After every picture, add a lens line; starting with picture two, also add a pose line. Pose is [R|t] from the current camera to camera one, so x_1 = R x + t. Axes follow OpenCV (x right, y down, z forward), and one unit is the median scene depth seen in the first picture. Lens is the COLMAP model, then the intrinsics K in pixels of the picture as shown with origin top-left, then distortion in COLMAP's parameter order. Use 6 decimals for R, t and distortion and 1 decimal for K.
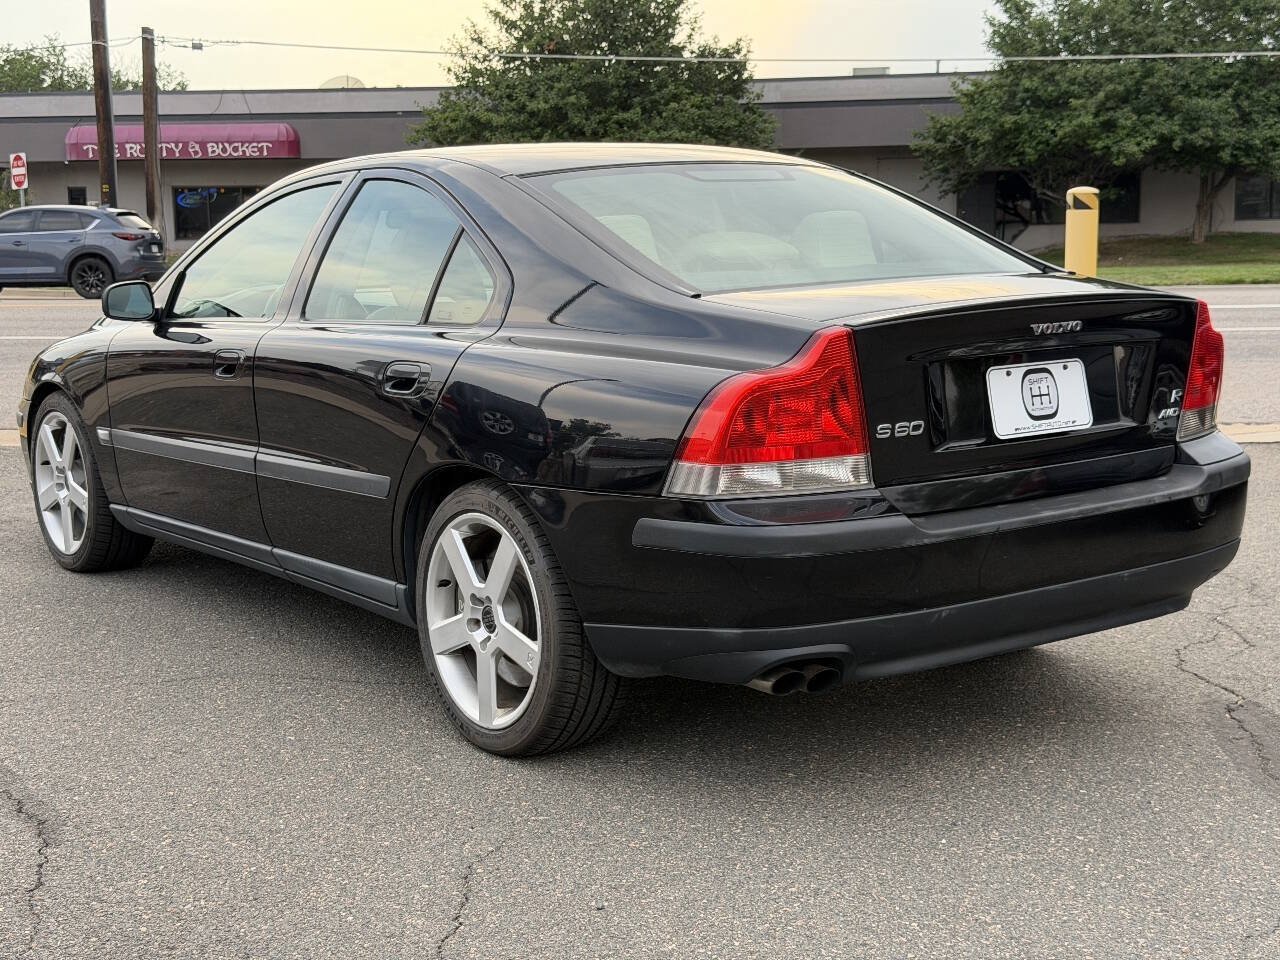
lens RADIAL K [[1752.0, 0, 647.7], [0, 1752.0, 502.1], [0, 0, 1]] dist [0.114861, 0.000000]
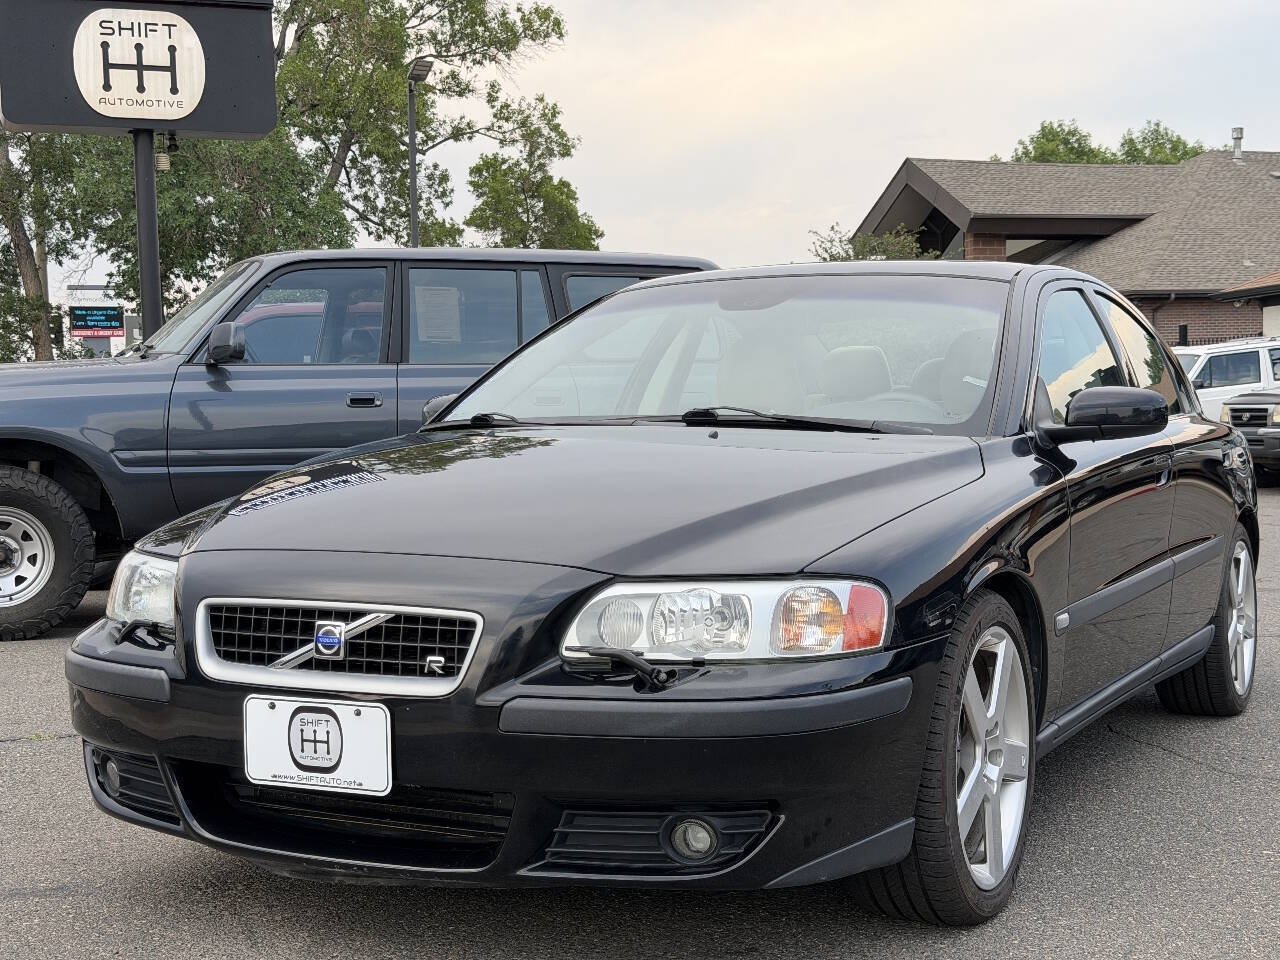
lens RADIAL K [[1752.0, 0, 632.6], [0, 1752.0, 485.1], [0, 0, 1]] dist [0.114861, 0.000000]
pose [[-0.410815, -0.017276, 0.911555, -1.120533], [0.161425, 0.982646, 0.091373, -0.231560], [-0.897314, 0.184686, -0.400897, 1.863220]]
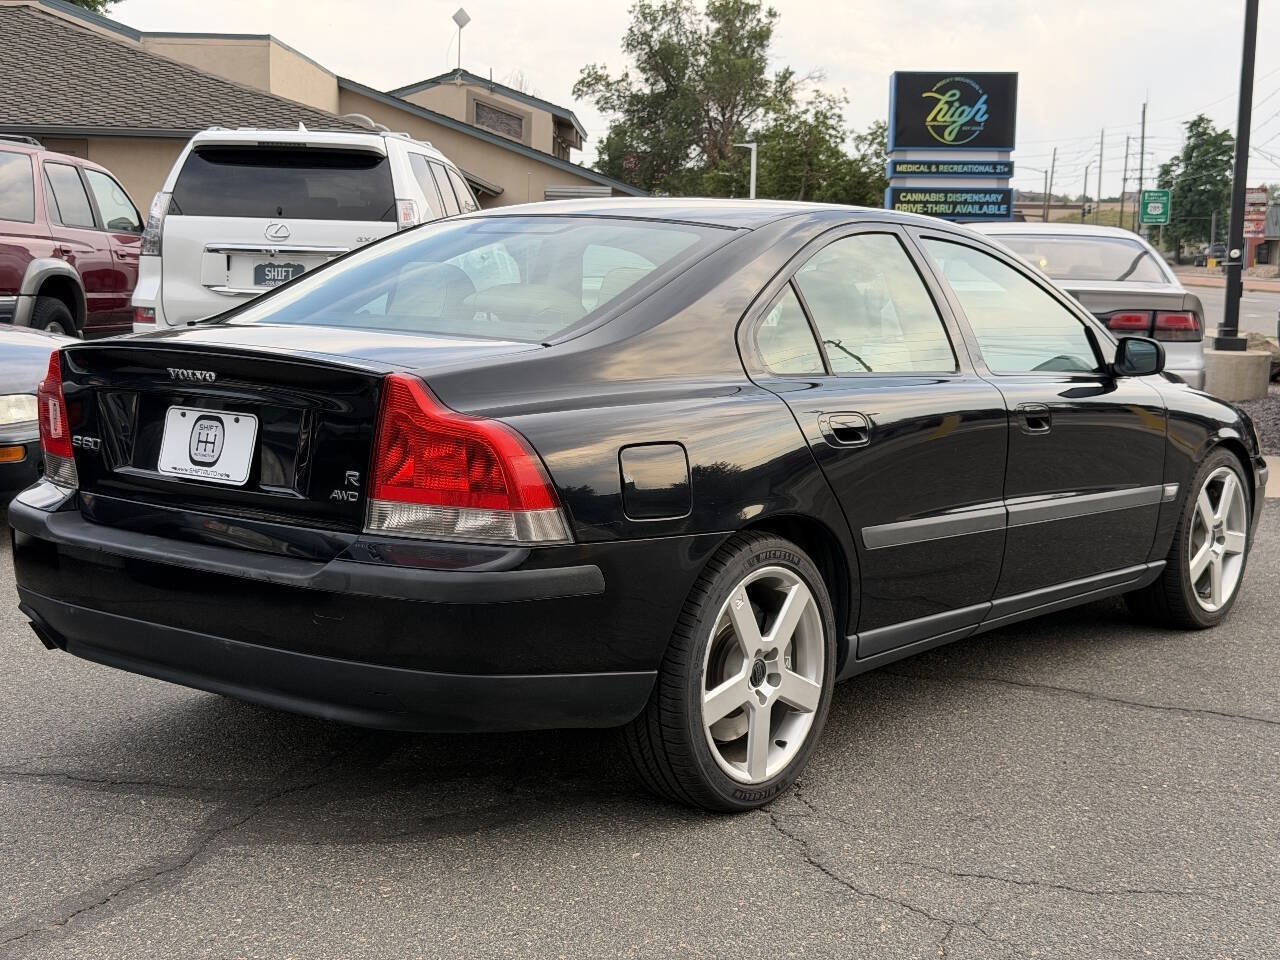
lens RADIAL K [[1849.2, 0, 644.2], [0, 1849.2, 485.9], [0, 0, 1]] dist [0.132477, 0.000000]
pose [[0.254072, 0.141249, -0.956816, 1.148616], [-0.185906, 0.977964, 0.095005, -0.161144], [0.949150, 0.153740, 0.274732, 0.829073]]
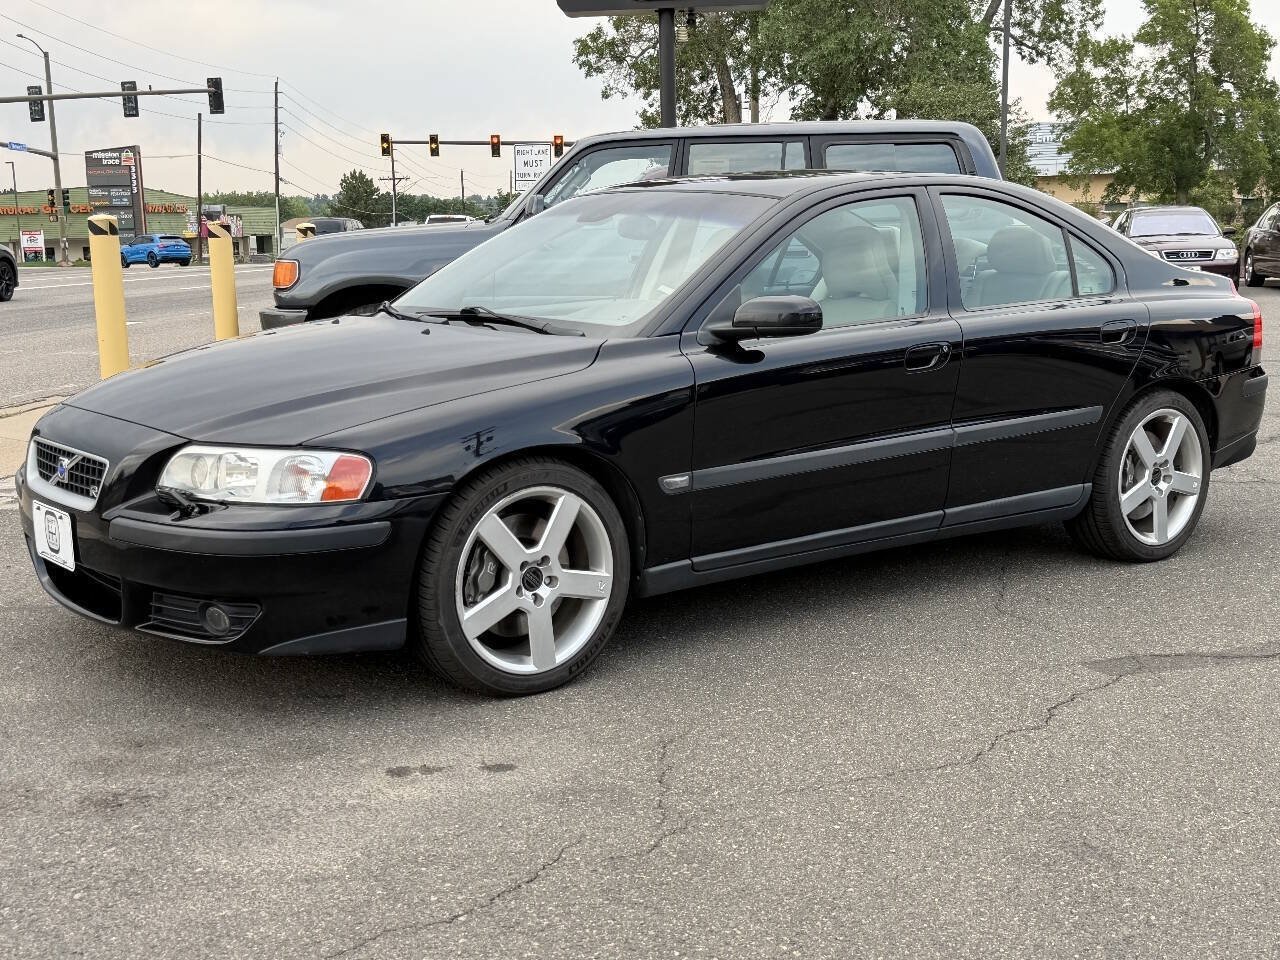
lens RADIAL K [[1531.2, 0, 638.9], [0, 1531.2, 486.6], [0, 0, 1]] dist [0.095227, 0.000000]
pose [[0.000227, -0.150660, 0.988586, -1.378224], [0.170642, 0.974092, 0.148412, -0.197639], [-0.985333, 0.168661, 0.025930, 1.332438]]
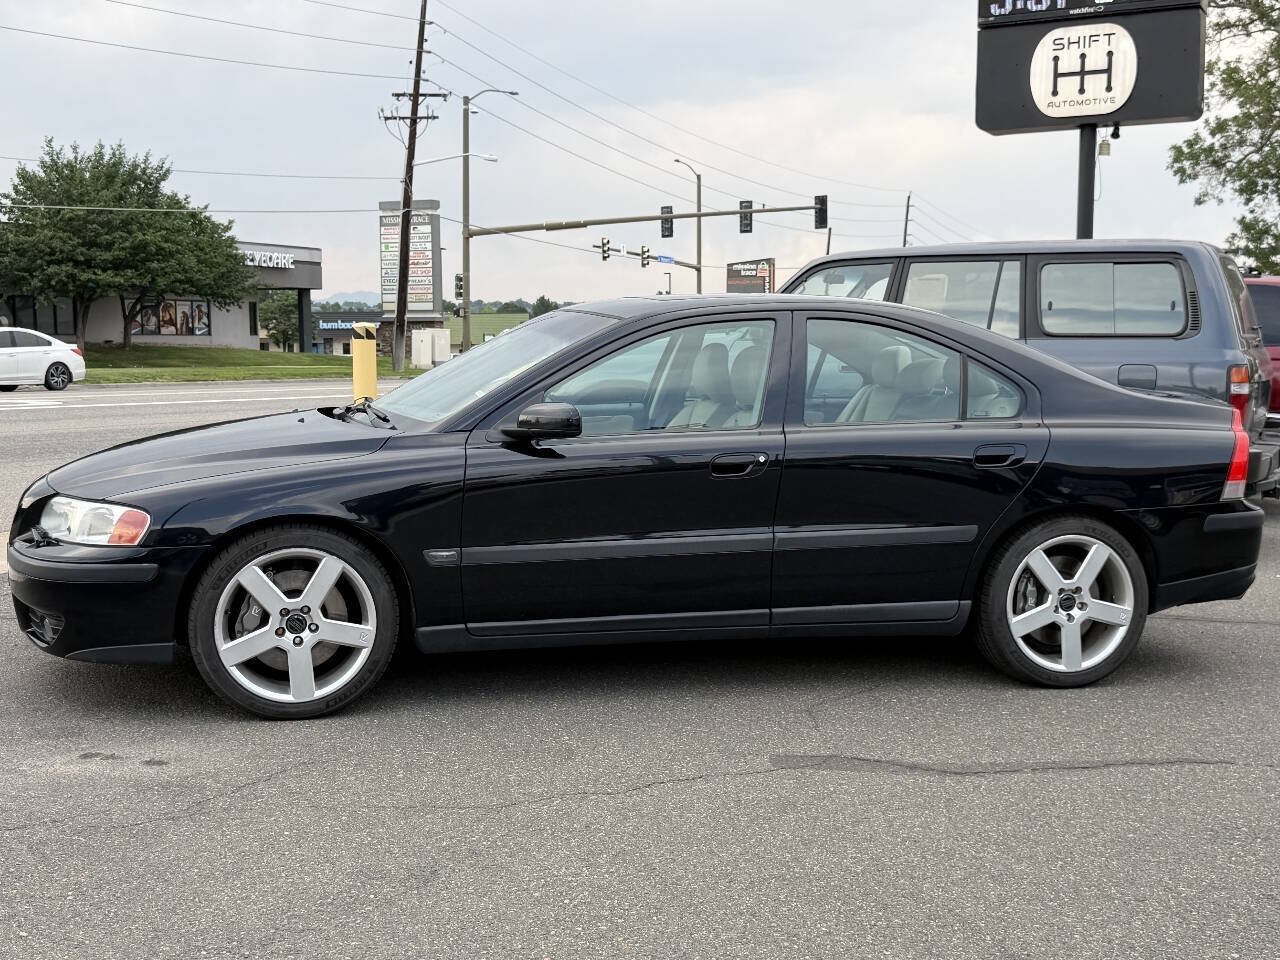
lens RADIAL K [[1531.2, 0, 641.4], [0, 1531.2, 474.4], [0, 0, 1]] dist [0.095227, 0.000000]
pose [[0.393037, -0.063641, 0.917318, -1.403220], [0.129681, 0.991468, 0.013222, -0.107545], [-0.910332, 0.113762, 0.397937, 0.732989]]
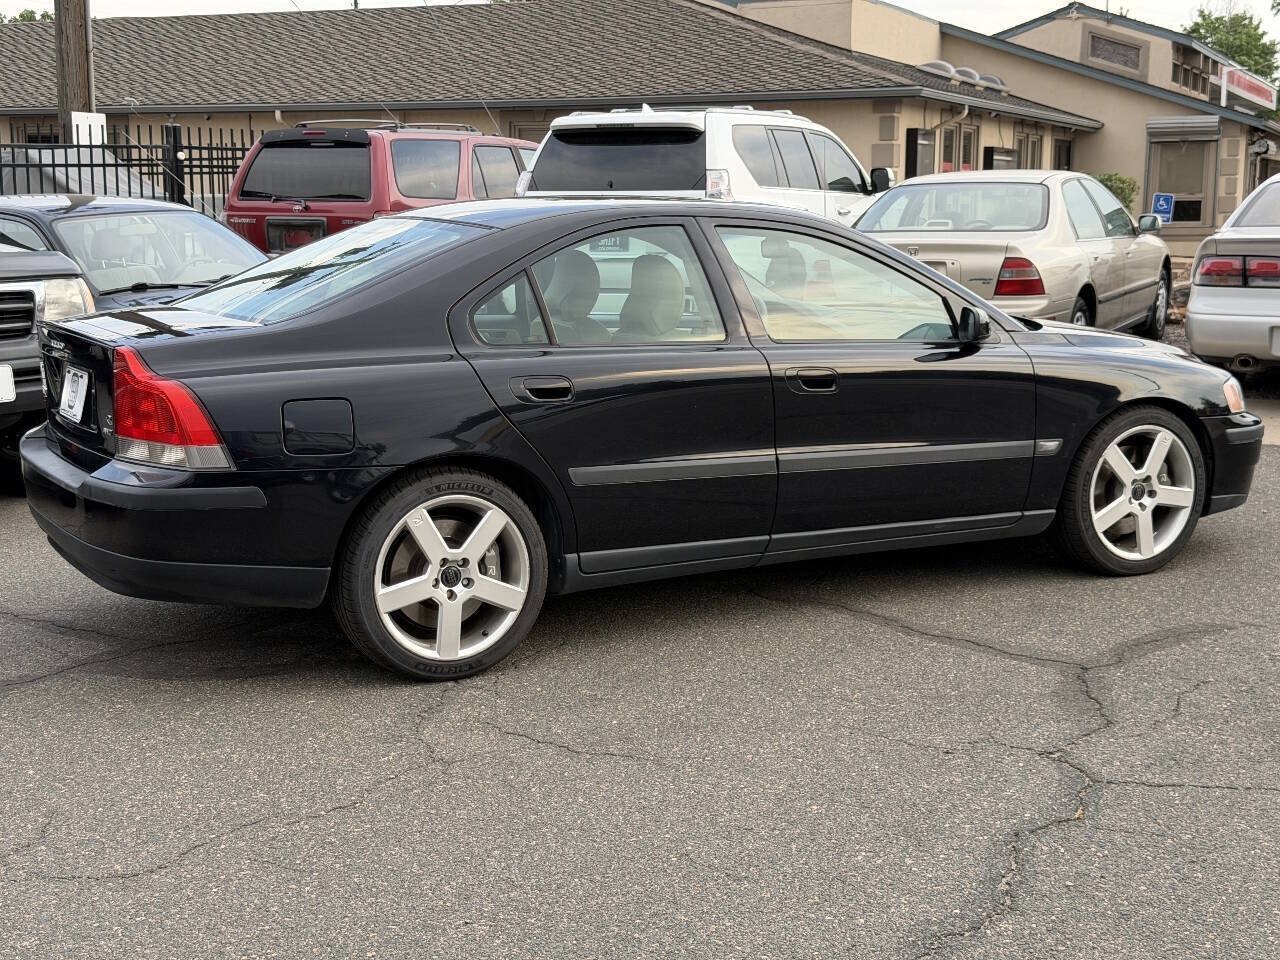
lens RADIAL K [[1849.2, 0, 632.9], [0, 1849.2, 499.3], [0, 0, 1]] dist [0.132477, 0.000000]
pose [[-0.146194, 0.184009, -0.971992, 1.451504], [-0.154950, 0.966161, 0.206211, -0.316774], [0.977045, 0.180757, -0.112734, 1.430322]]
